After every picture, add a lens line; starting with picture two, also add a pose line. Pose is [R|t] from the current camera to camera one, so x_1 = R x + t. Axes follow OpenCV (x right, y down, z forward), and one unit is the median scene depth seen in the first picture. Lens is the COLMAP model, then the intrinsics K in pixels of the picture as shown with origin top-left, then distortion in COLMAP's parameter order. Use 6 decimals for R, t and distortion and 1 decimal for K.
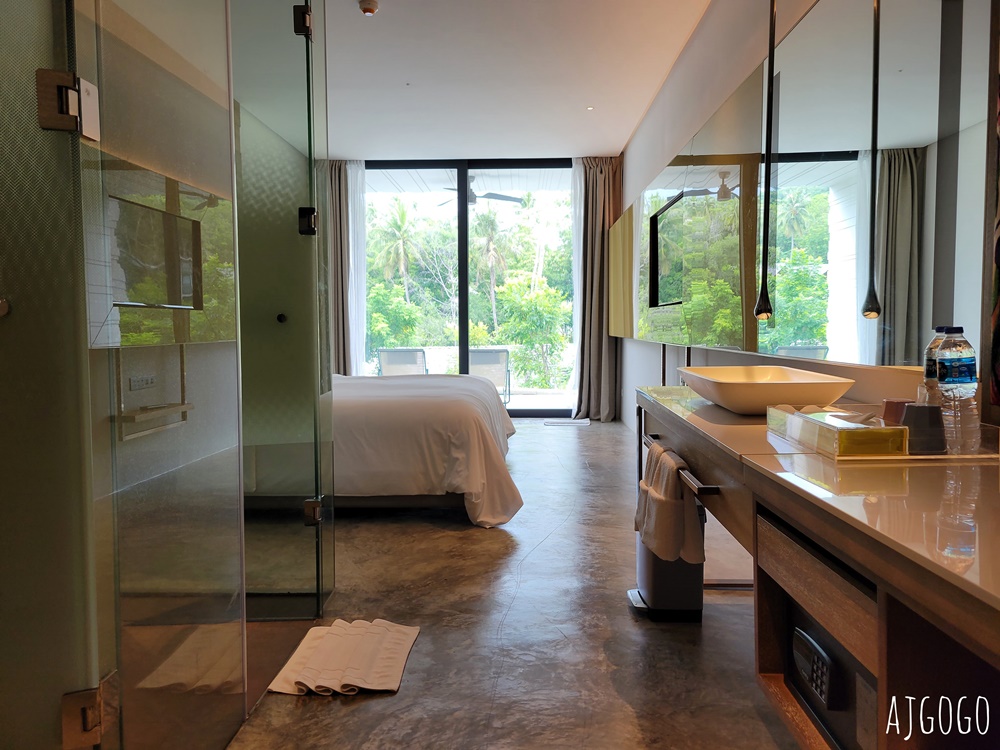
lens RADIAL K [[746.4, 0, 500.0], [0, 746.4, 375.0], [0, 0, 1]] dist [0.037222, -0.000157]
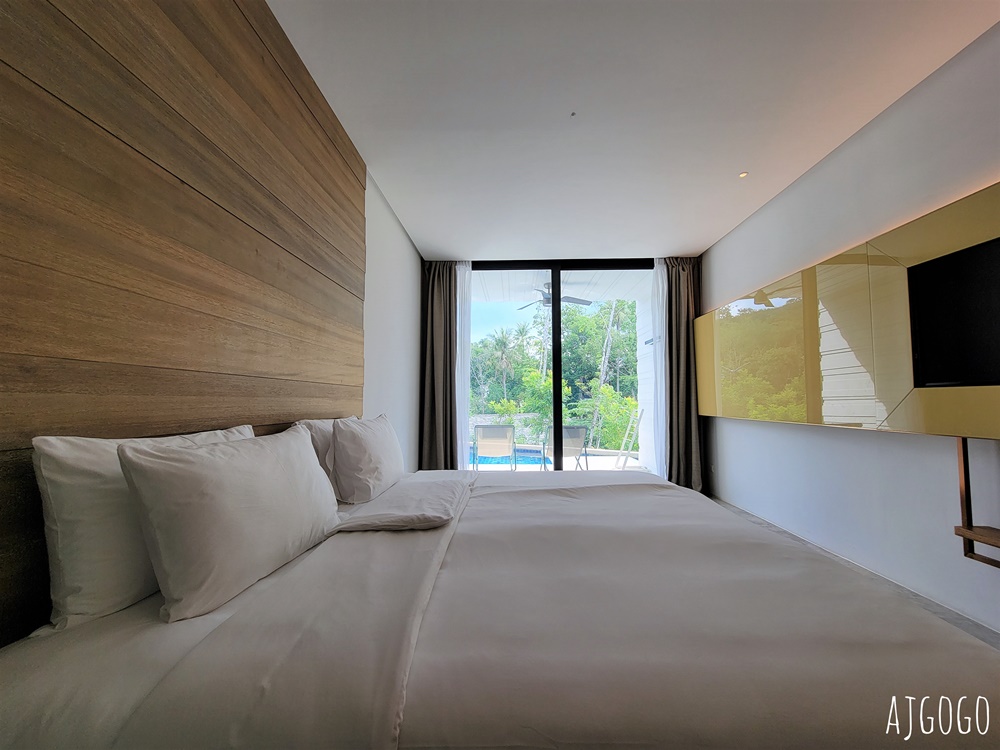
lens RADIAL K [[409.2, 0, 503.7], [0, 409.2, 376.3], [0, 0, 1]] dist [-0.001313, -0.000460]
pose [[0.999992, 0.000112, 0.004019, -0.132350], [0.000397, 0.991983, -0.126370, -0.032998], [-0.004001, 0.126370, 0.991975, 0.394643]]
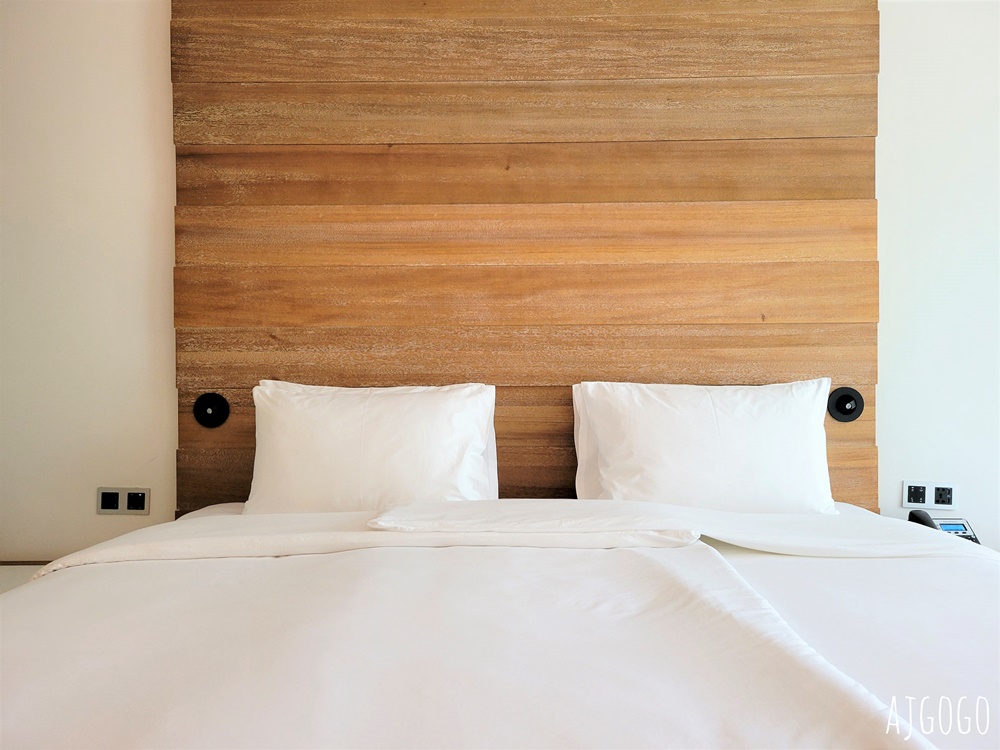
lens RADIAL K [[746.4, 0, 500.0], [0, 746.4, 375.0], [0, 0, 1]] dist [0.037222, -0.000157]
pose [[0.006198, 0.000546, -0.999981, 0.045802], [-0.060338, 0.998178, 0.000171, -0.038538], [0.998159, 0.060336, 0.006219, 0.592730]]
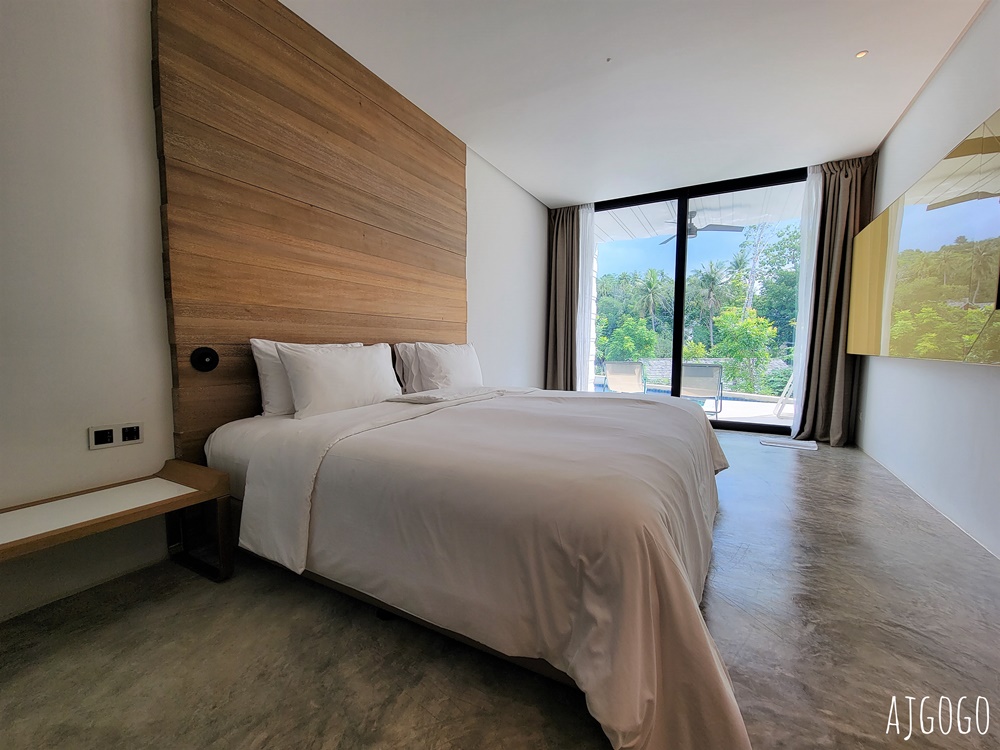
lens RADIAL K [[409.2, 0, 503.7], [0, 409.2, 376.3], [0, 0, 1]] dist [-0.001313, -0.000460]
pose [[0.888600, 0.043228, -0.456640, 0.001153], [-0.038227, 0.999065, 0.020189, -0.018841], [0.457086, -0.000484, 0.889422, 0.348647]]
